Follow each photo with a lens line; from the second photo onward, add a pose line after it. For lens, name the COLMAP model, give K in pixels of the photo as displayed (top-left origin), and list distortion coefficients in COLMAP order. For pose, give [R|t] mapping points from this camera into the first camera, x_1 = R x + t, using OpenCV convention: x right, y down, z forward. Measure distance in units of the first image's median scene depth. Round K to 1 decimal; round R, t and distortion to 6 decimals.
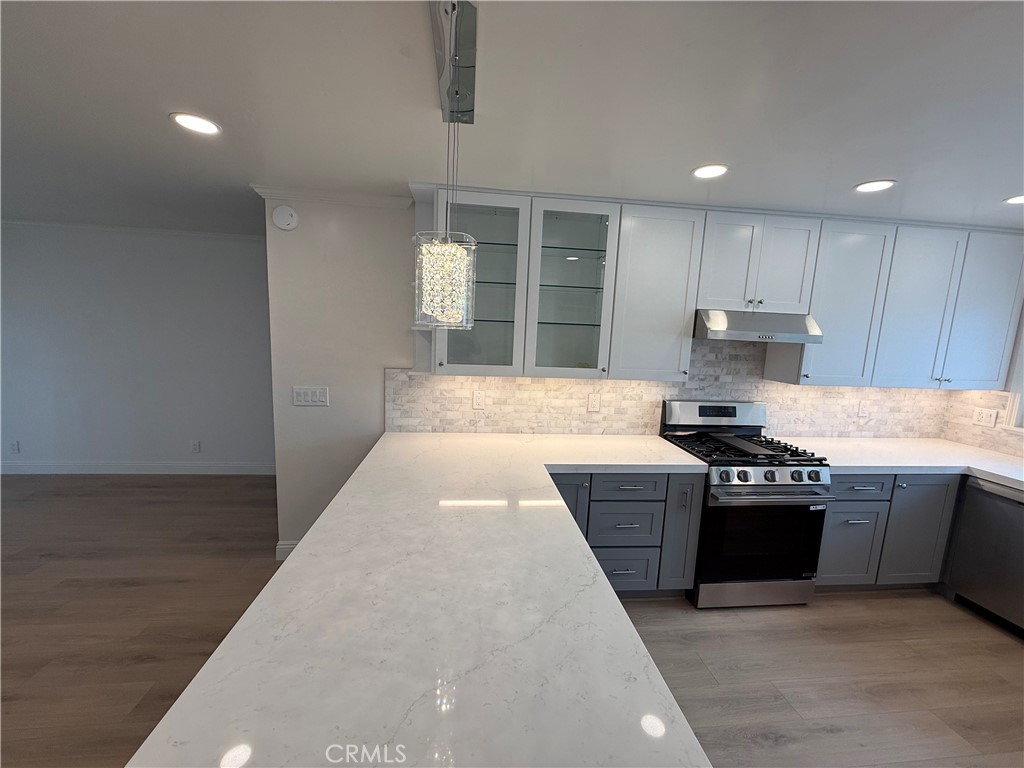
lens RADIAL K [[405.9, 0, 513.6], [0, 405.9, 383.7], [0, 0, 1]] dist [0.000000, 0.000141]
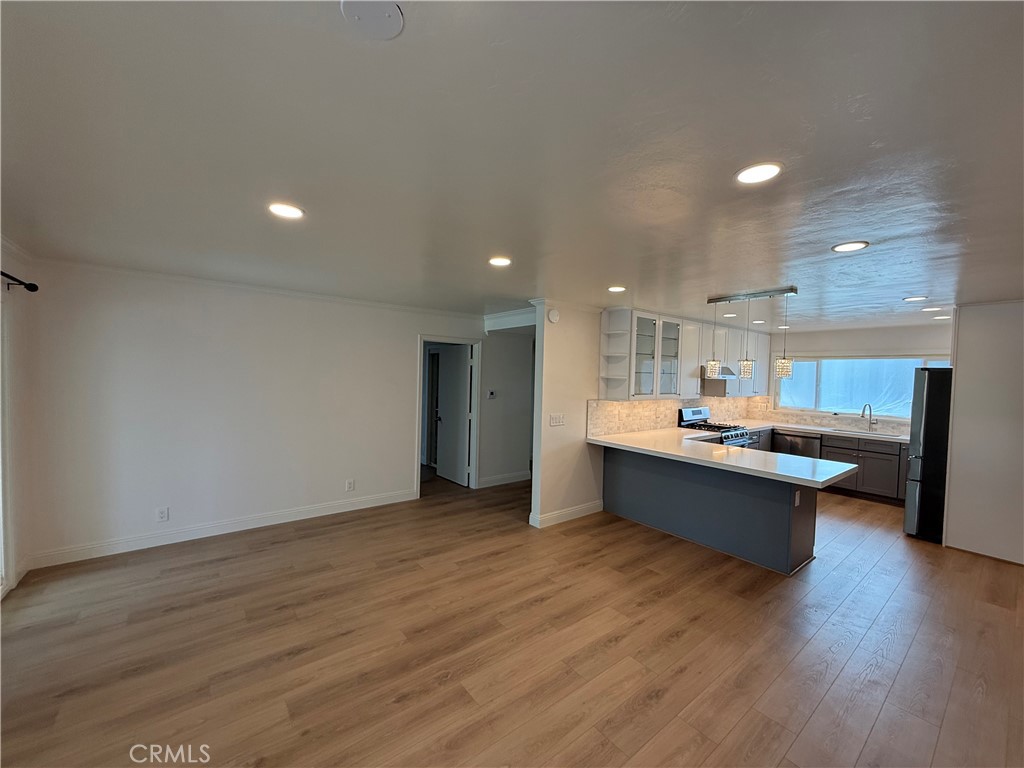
lens RADIAL K [[405.9, 0, 508.2], [0, 405.9, 385.1], [0, 0, 1]] dist [0.000000, 0.000141]
pose [[0.853581, -0.036891, 0.519653, -1.422462], [0.082524, 0.994470, -0.064955, -0.016912], [-0.514383, 0.098328, 0.851905, -0.298349]]
